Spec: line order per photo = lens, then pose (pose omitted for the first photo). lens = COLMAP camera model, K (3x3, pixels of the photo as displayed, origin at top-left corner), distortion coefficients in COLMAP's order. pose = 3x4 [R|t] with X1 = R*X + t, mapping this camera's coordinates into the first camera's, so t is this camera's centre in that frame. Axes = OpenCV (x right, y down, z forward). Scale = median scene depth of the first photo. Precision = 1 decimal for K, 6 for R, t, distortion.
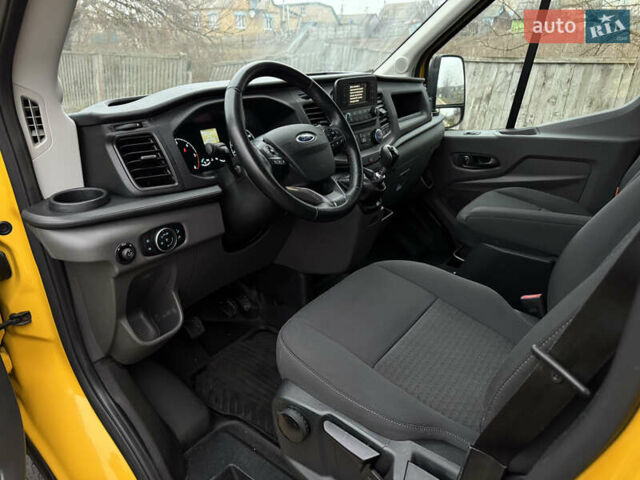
lens RADIAL K [[459.2, 0, 316.7], [0, 459.2, 243.6], [0, 0, 1]] dist [0.063633, -0.074678]
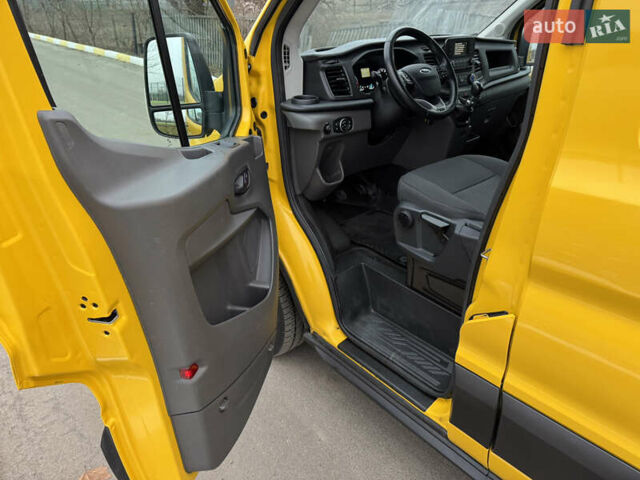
lens RADIAL K [[459.2, 0, 324.1], [0, 459.2, 241.8], [0, 0, 1]] dist [0.063633, -0.074678]
pose [[0.979832, 0.091757, -0.177509, -0.027848], [-0.080947, 0.994449, 0.067226, 0.312601], [0.182692, -0.051502, 0.981820, -0.798017]]
